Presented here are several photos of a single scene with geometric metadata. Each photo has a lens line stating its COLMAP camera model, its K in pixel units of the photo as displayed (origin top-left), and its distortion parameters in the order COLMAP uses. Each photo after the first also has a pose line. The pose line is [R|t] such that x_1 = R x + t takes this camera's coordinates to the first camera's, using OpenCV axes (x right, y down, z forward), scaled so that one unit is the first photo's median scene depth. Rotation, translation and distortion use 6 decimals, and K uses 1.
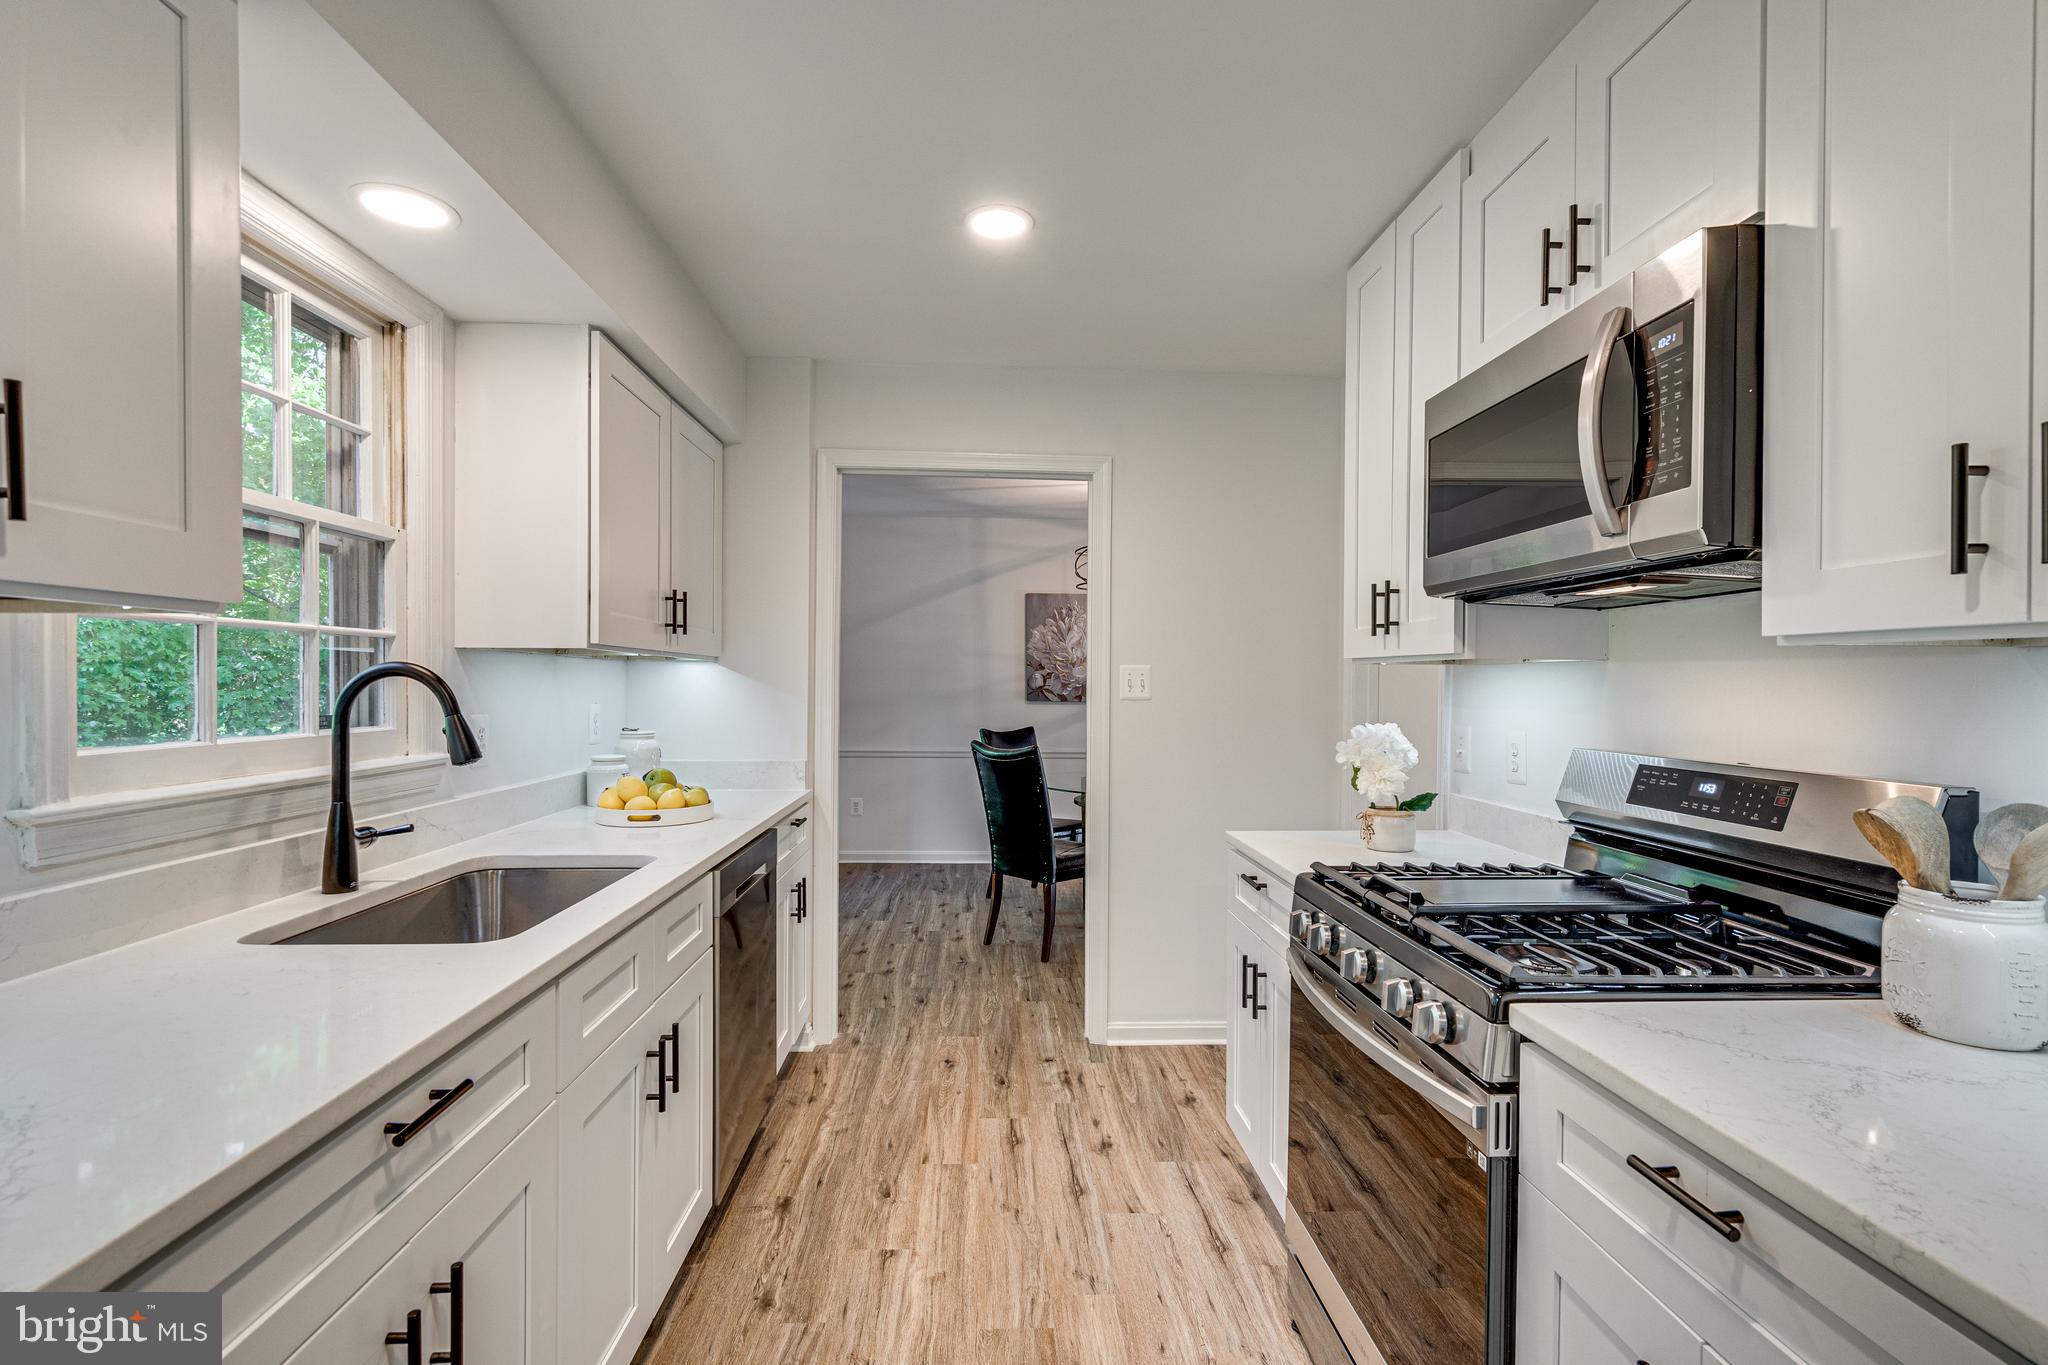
lens RADIAL K [[942.5, 0, 1014.4], [0, 942.5, 688.3], [0, 0, 1]] dist [-0.001876, 0.002143]
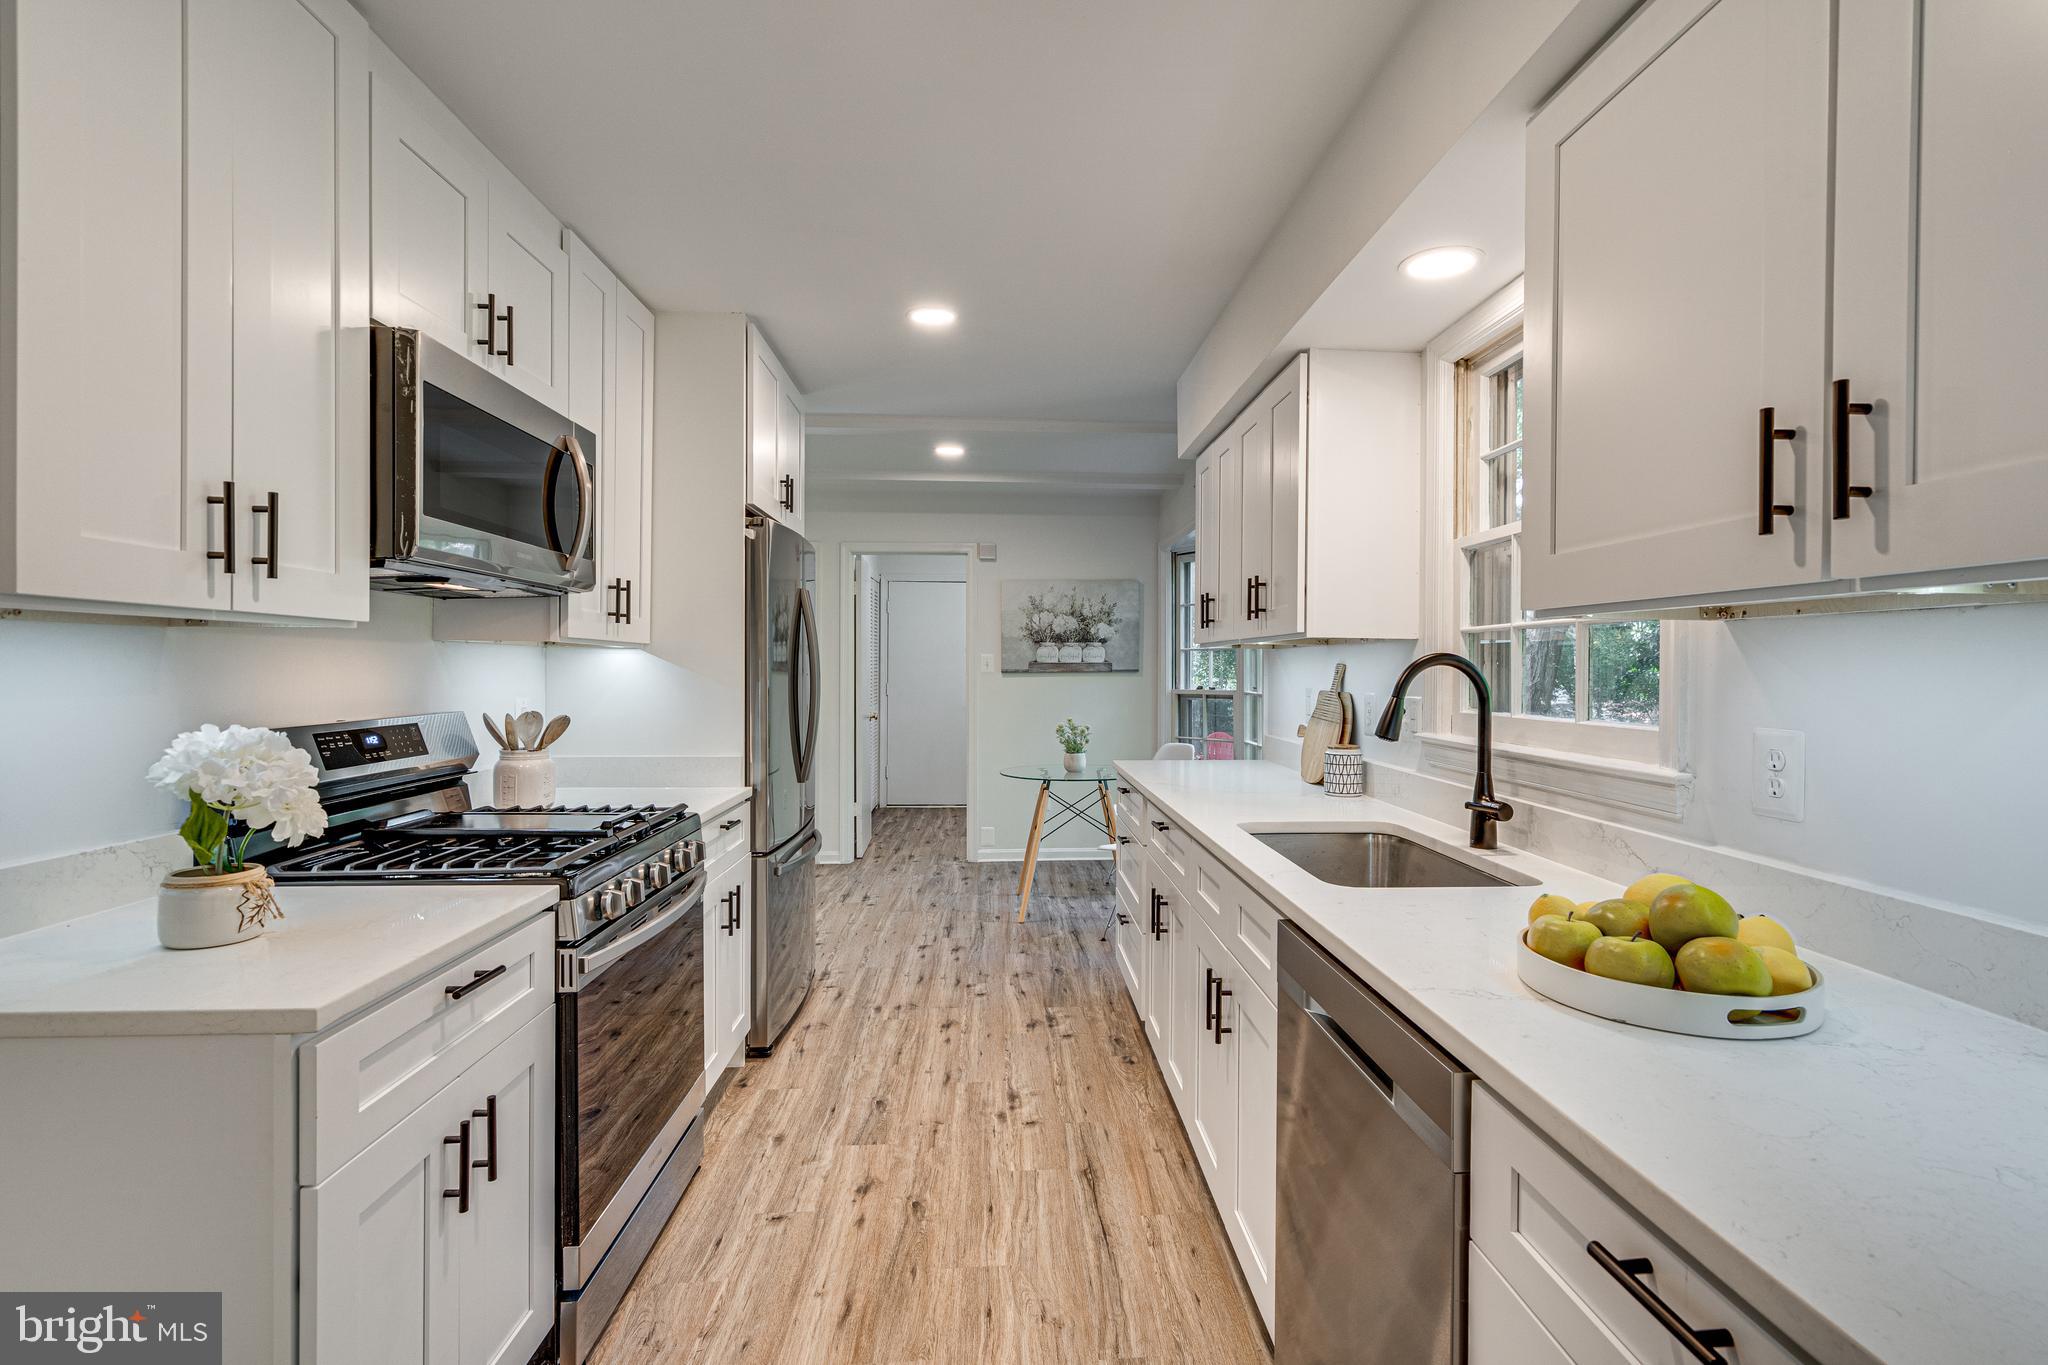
lens RADIAL K [[959.7, 0, 1048.7], [0, 959.7, 664.4], [0, 0, 1]] dist [-0.007338, 0.004517]
pose [[-0.999670, -0.015034, -0.020830, -0.096898], [-0.015111, 0.999879, 0.003558, -0.007276], [0.020774, 0.003871, -0.999777, 1.535403]]
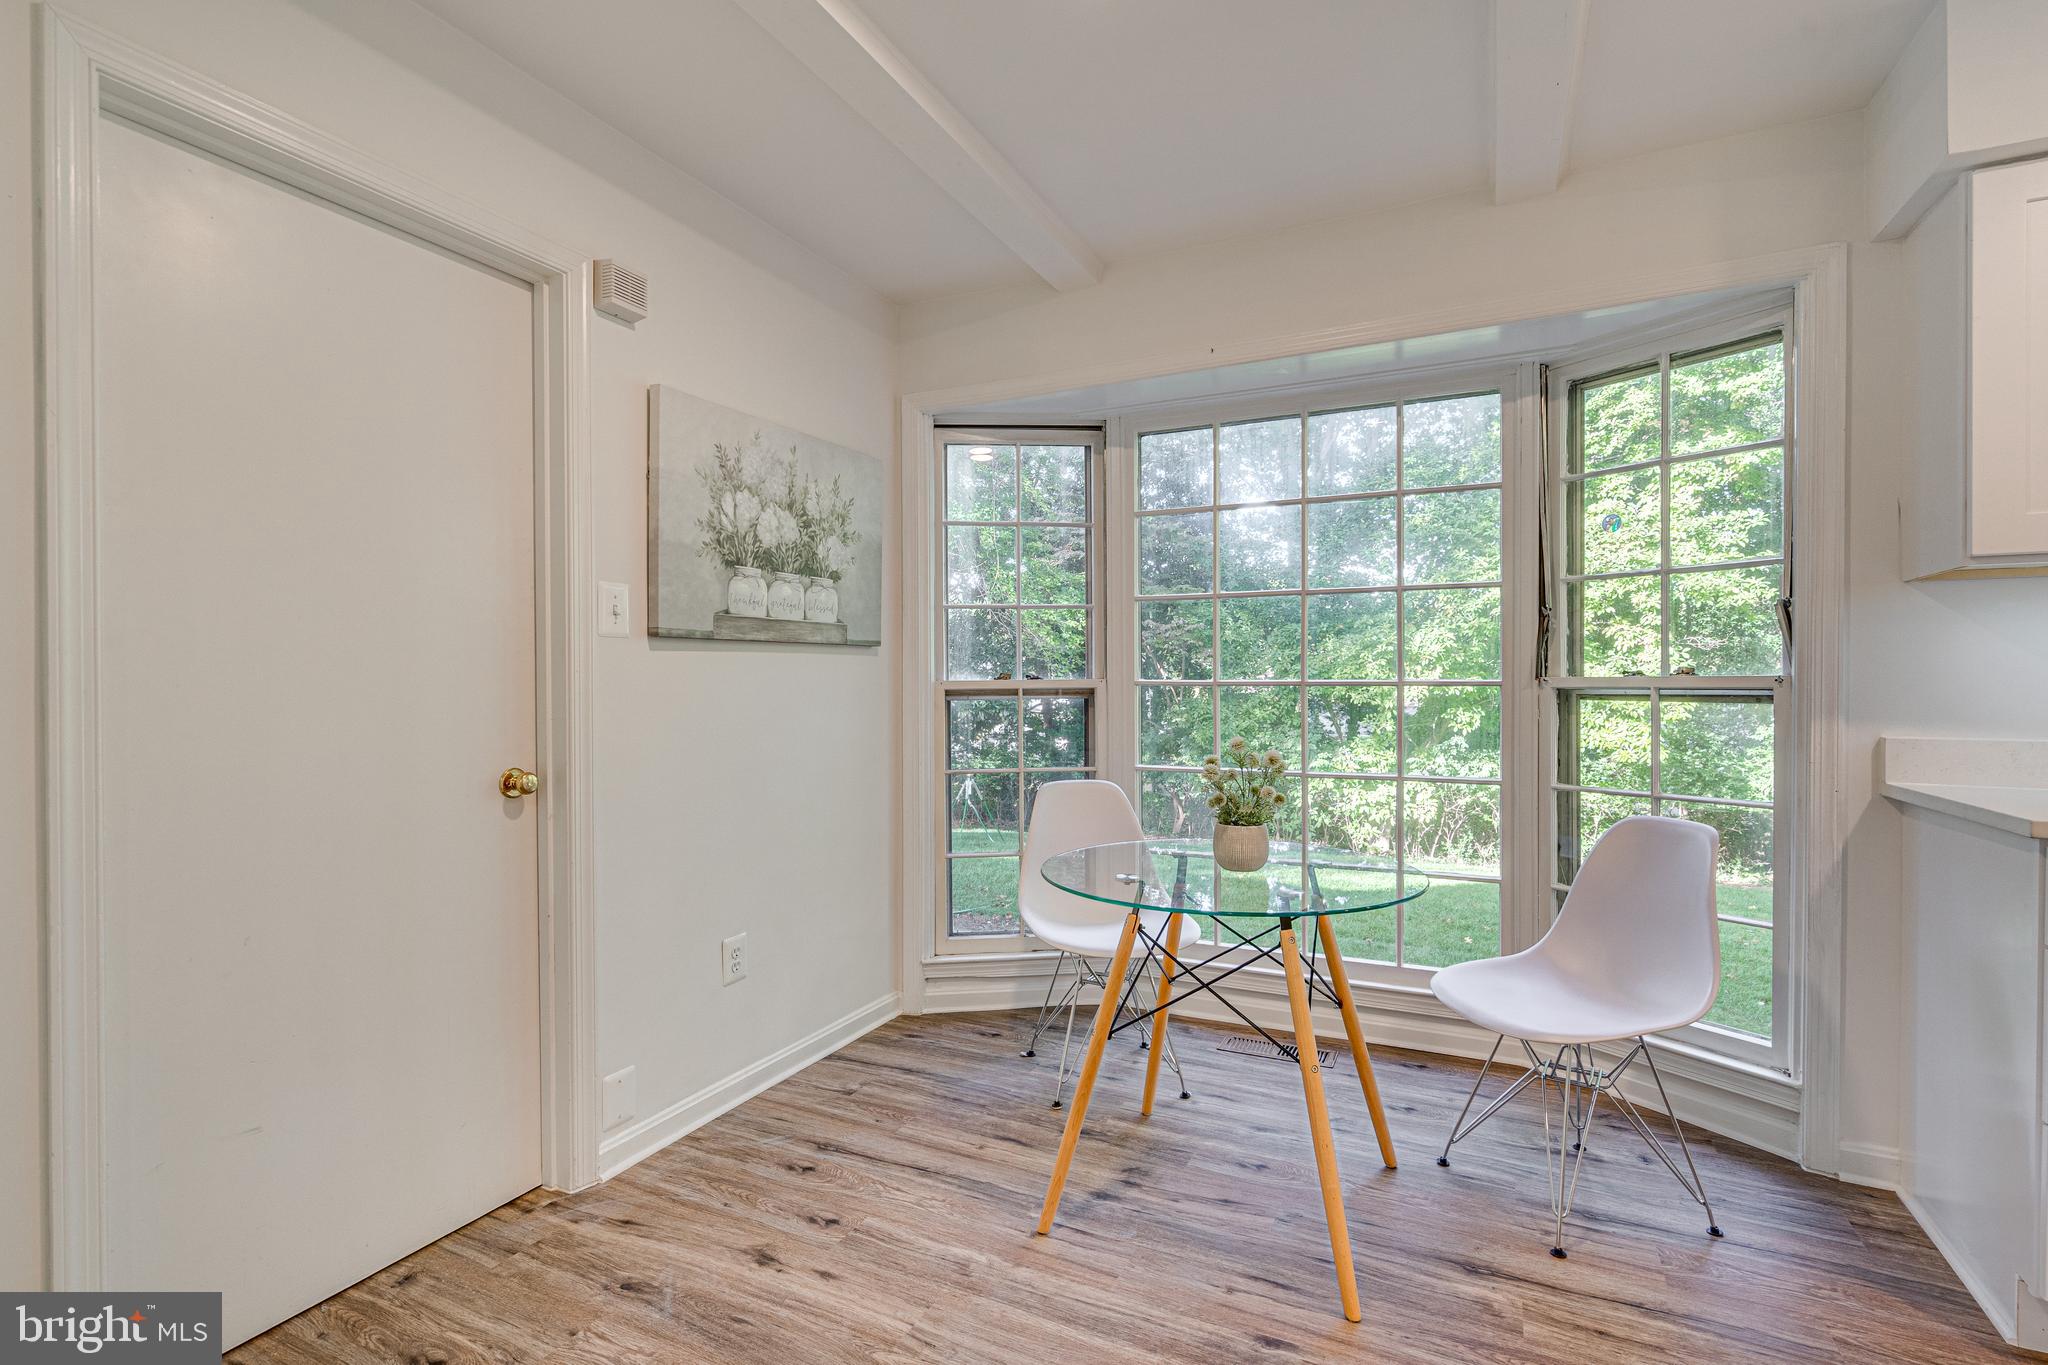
lens RADIAL K [[942.5, 0, 1035.3], [0, 942.5, 688.3], [0, 0, 1]] dist [-0.001876, 0.002143]
pose [[-0.471051, -0.004012, -0.882097, 0.638920], [-0.009062, 0.999959, 0.000291, 0.074540], [0.882059, 0.008131, -0.471068, -0.343672]]
